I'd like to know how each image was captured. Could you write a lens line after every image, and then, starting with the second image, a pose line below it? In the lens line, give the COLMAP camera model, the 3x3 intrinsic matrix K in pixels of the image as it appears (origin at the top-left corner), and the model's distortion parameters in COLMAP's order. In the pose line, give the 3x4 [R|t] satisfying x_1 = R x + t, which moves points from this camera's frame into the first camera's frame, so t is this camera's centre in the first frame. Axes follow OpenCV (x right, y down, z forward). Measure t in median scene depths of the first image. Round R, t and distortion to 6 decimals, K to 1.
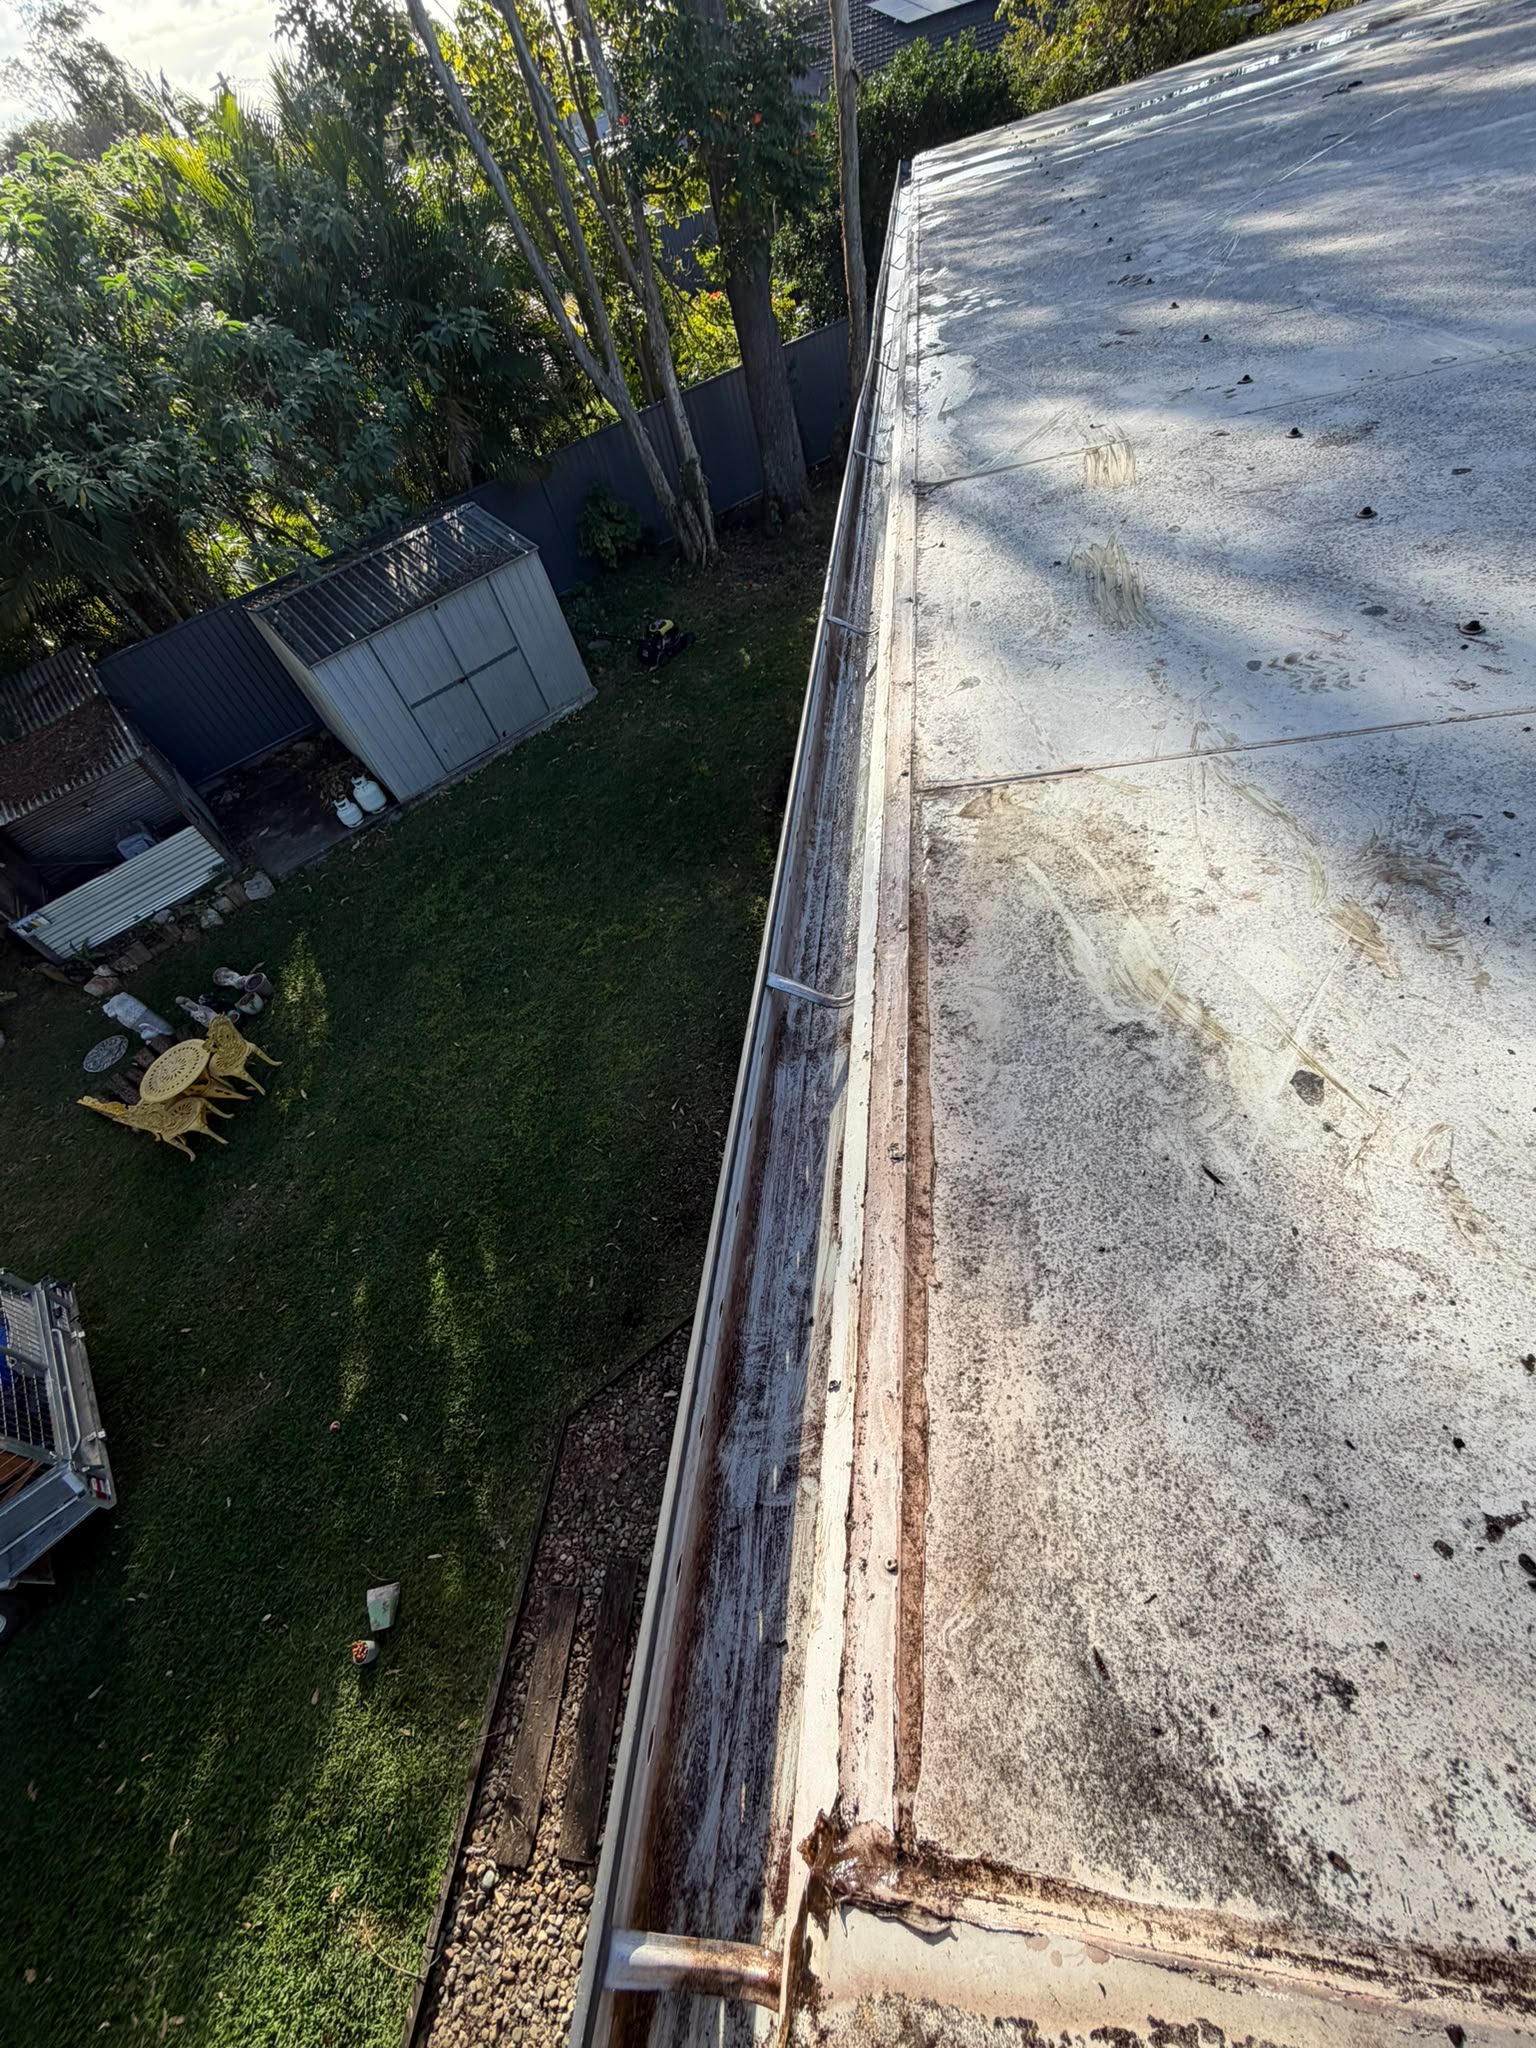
lens RADIAL K [[805.9, 0, 768.0], [0, 805.9, 1024.0], [0, 0, 1]] dist [0.000133, 0.000526]
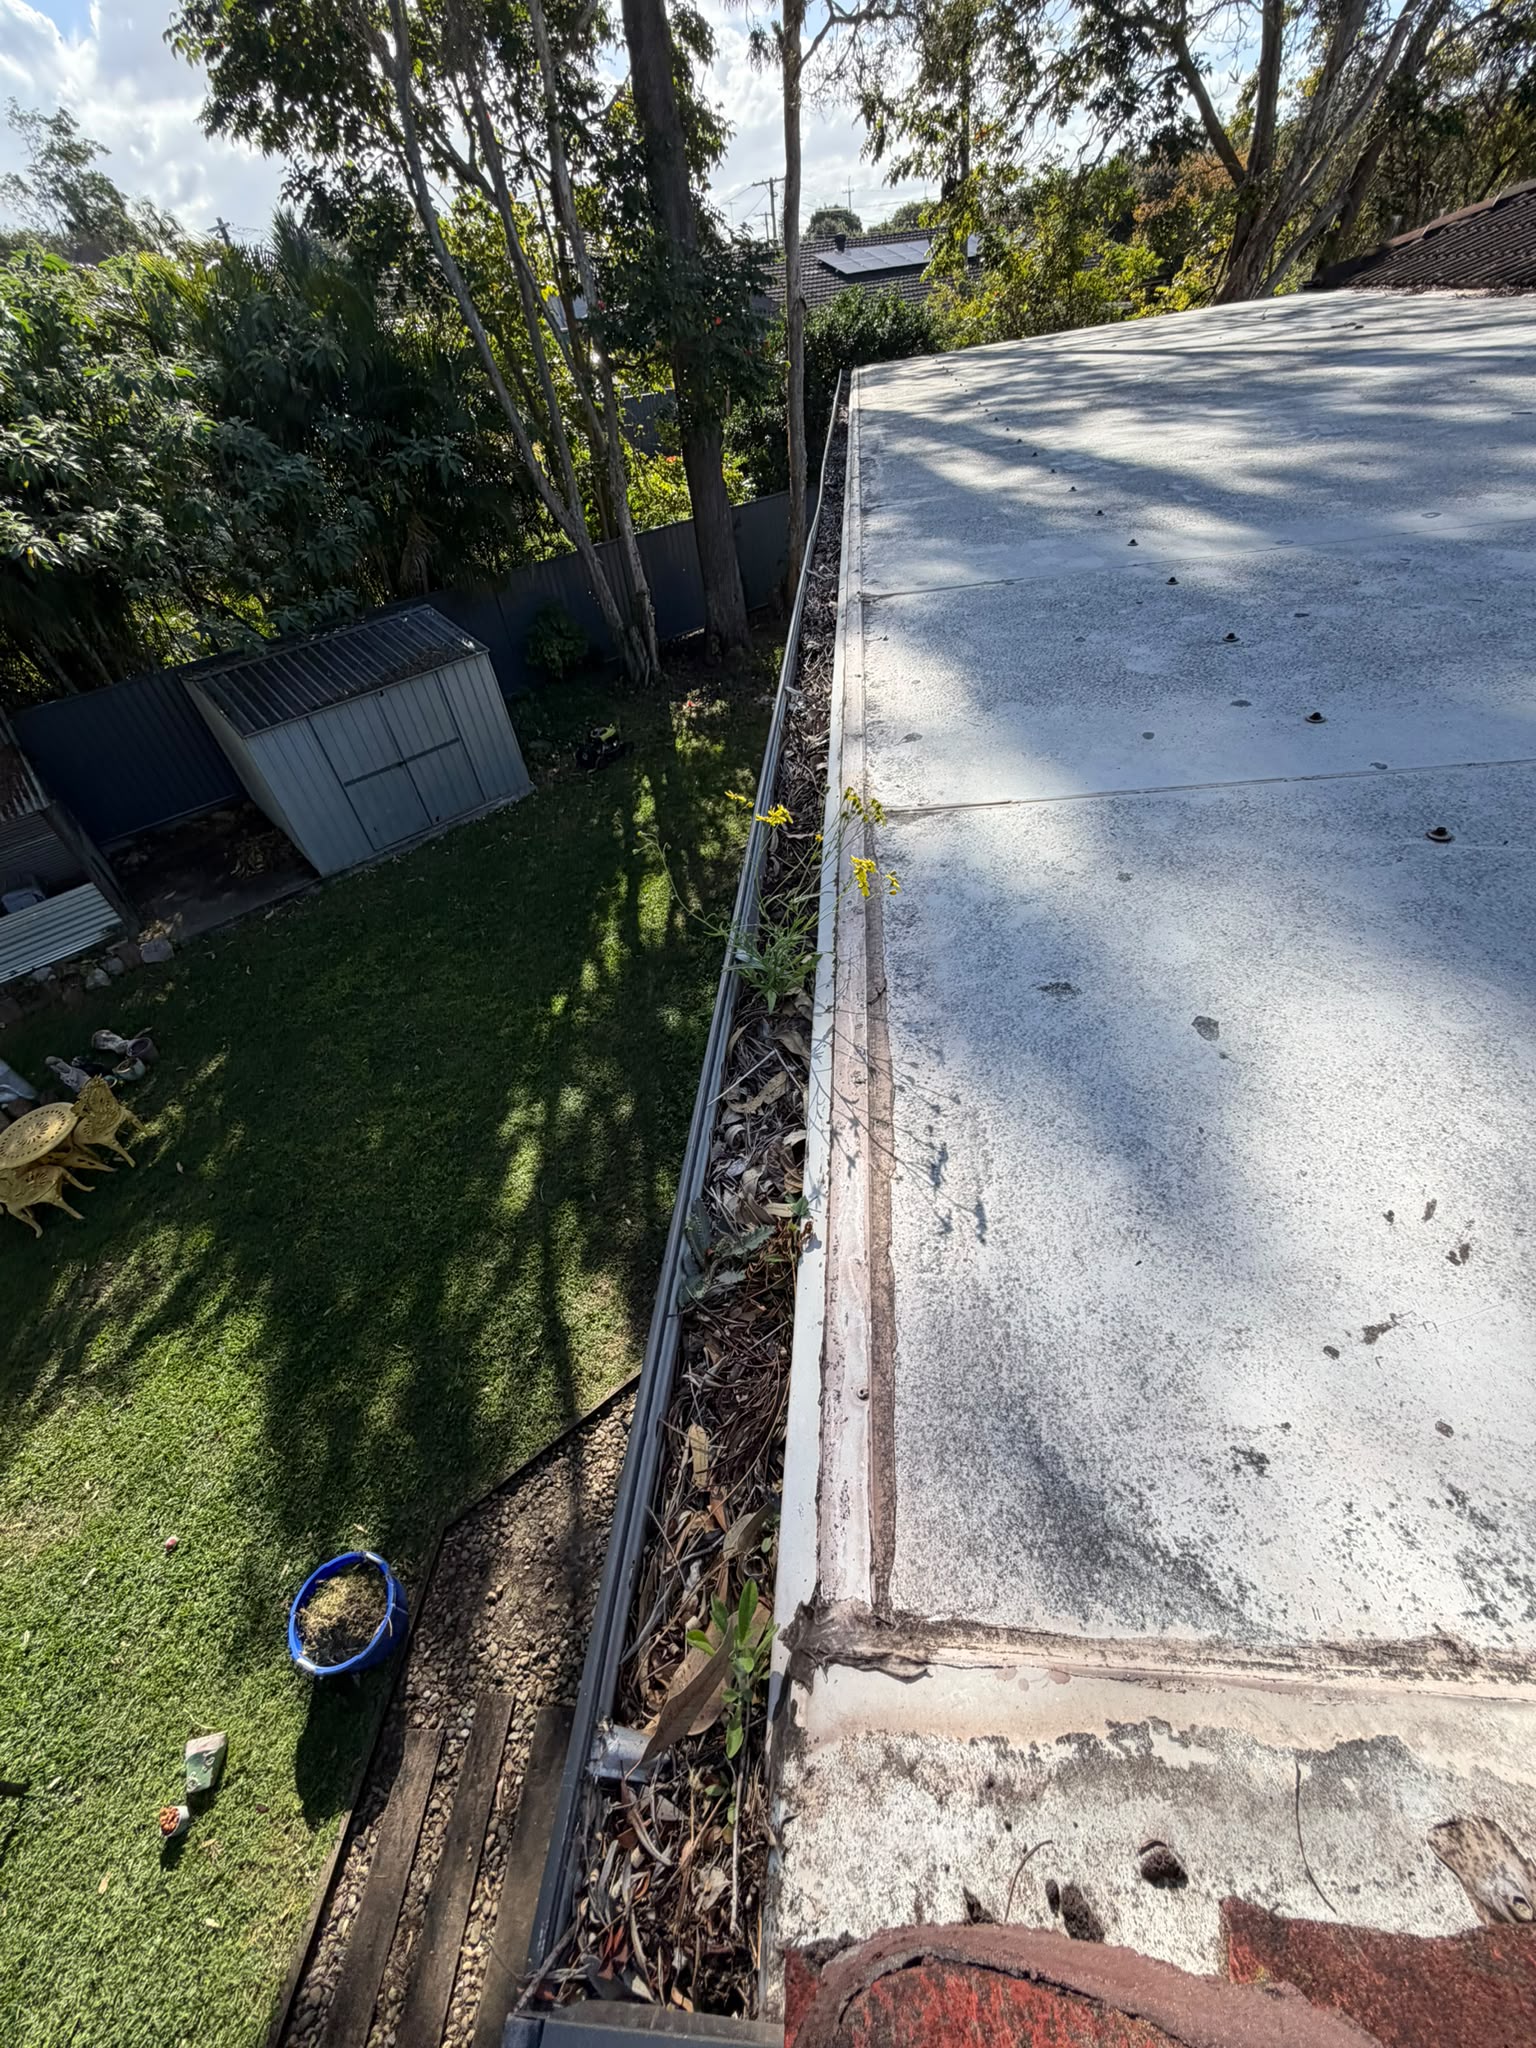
lens RADIAL K [[803.8, 0, 768.0], [0, 803.8, 1024.0], [0, 0, 1]] dist [0.000635, 0.000465]
pose [[0.993251, 0.055219, 0.102000, -0.107310], [-0.041212, 0.990035, -0.134658, 0.315657], [-0.108419, 0.129546, 0.985628, -0.111258]]
